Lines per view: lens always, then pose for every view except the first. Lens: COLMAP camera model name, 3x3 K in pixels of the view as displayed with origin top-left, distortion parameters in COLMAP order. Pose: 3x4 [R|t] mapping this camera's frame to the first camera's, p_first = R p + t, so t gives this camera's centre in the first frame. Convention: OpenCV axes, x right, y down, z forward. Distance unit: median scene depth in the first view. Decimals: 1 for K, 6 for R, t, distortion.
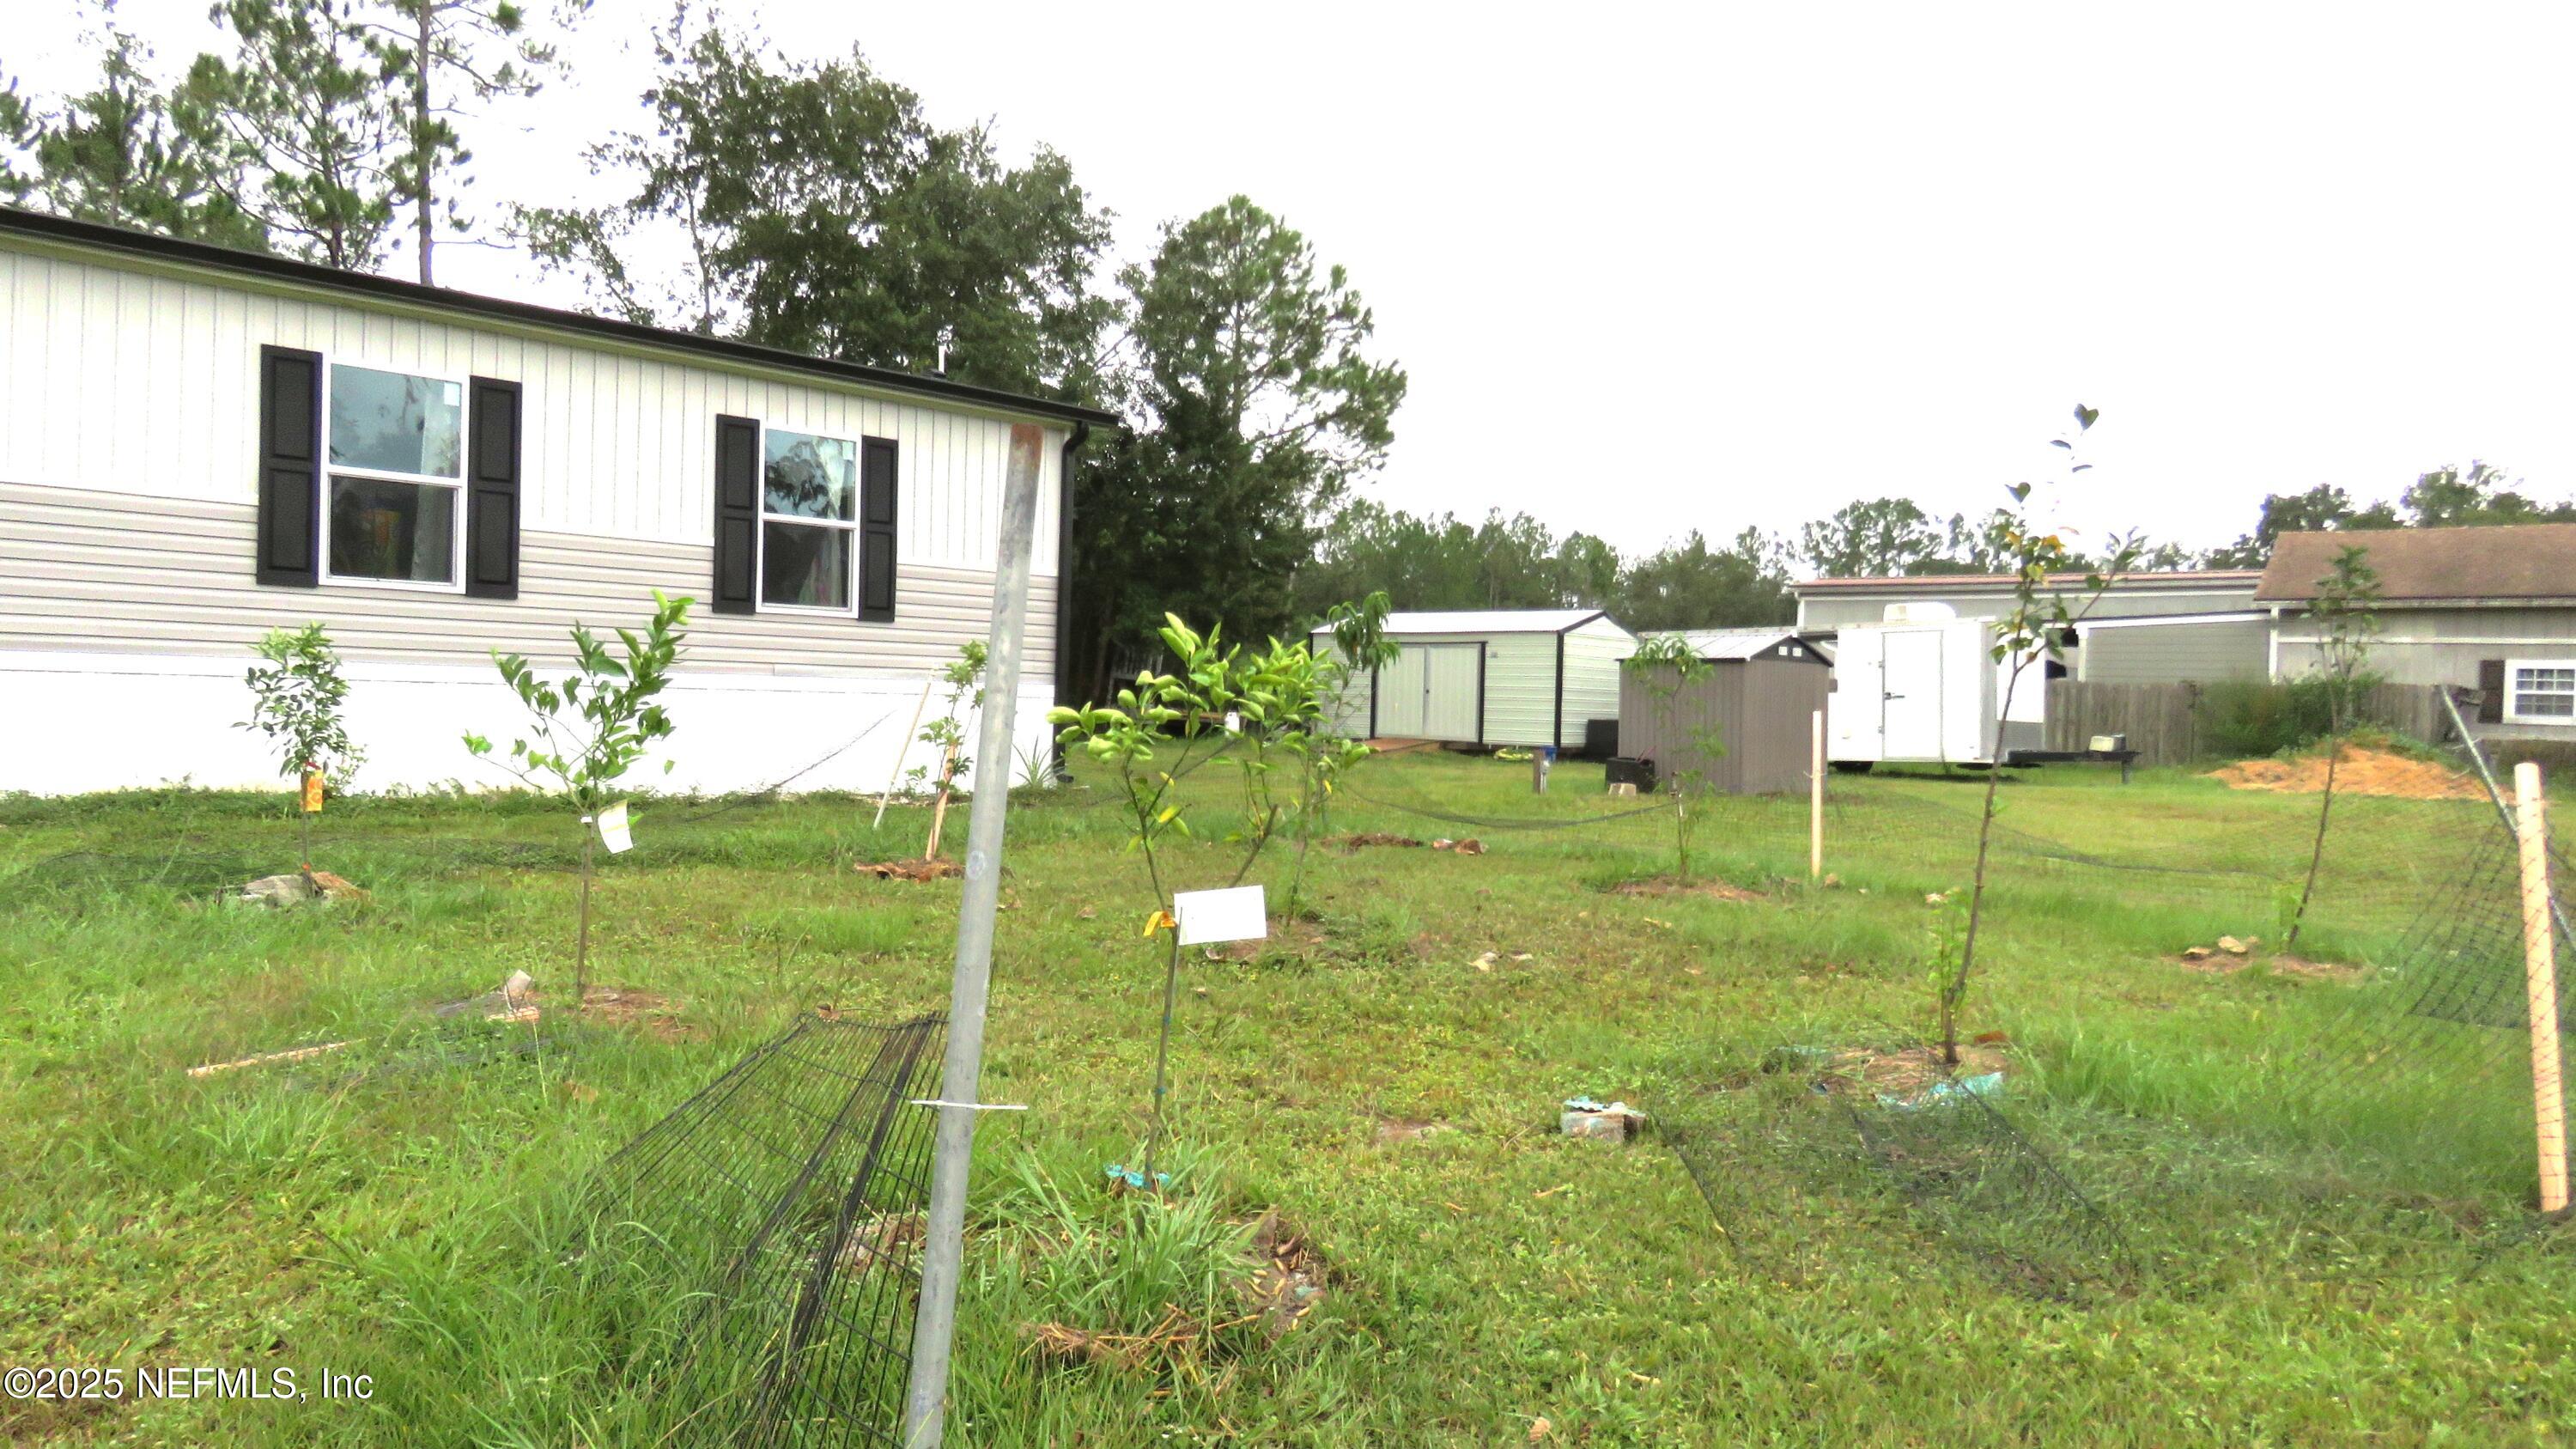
lens RADIAL K [[1637.5, 0, 1345.8], [0, 1637.5, 726.0], [0, 0, 1]] dist [-0.030082, -0.001040]
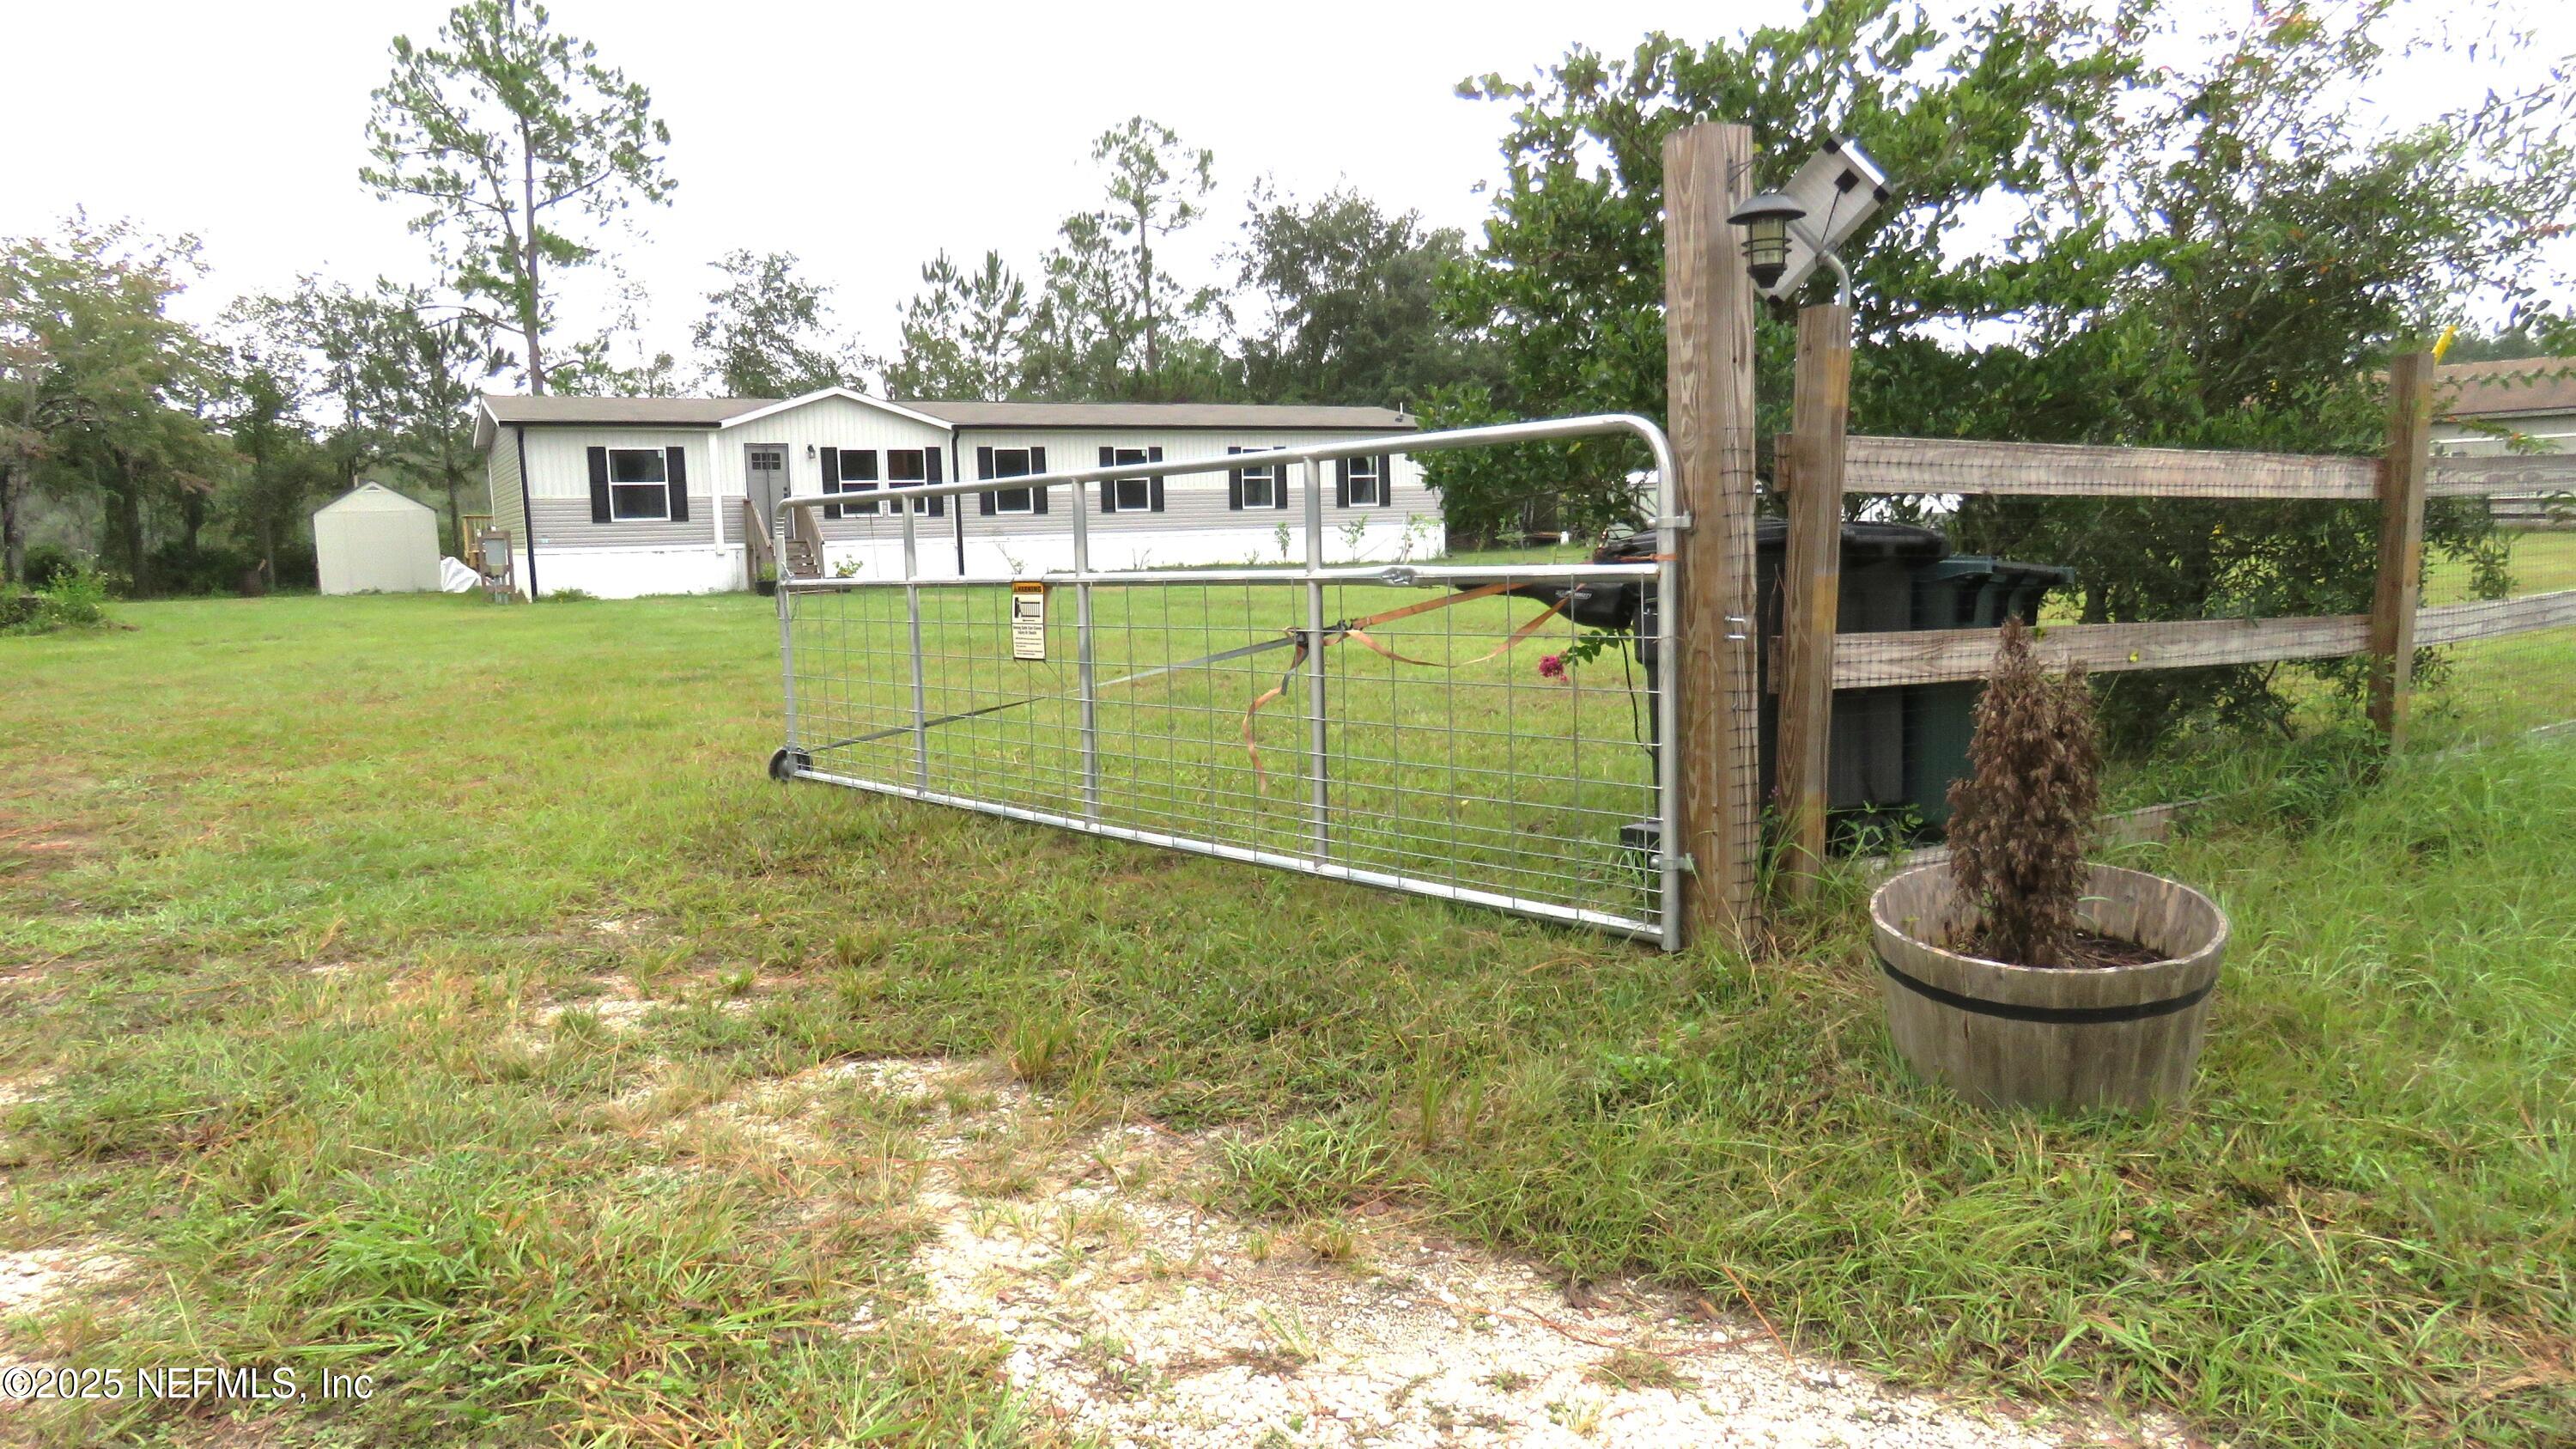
lens RADIAL K [[1769.8, 0, 1288.0], [0, 1769.8, 724.5], [0, 0, 1]] dist [0.000788, 0.001411]
pose [[0.949247, -0.027920, -0.313290, 0.304337], [0.055877, 0.995178, 0.080613, 0.035070], [0.309529, -0.094027, 0.946230, -1.201321]]
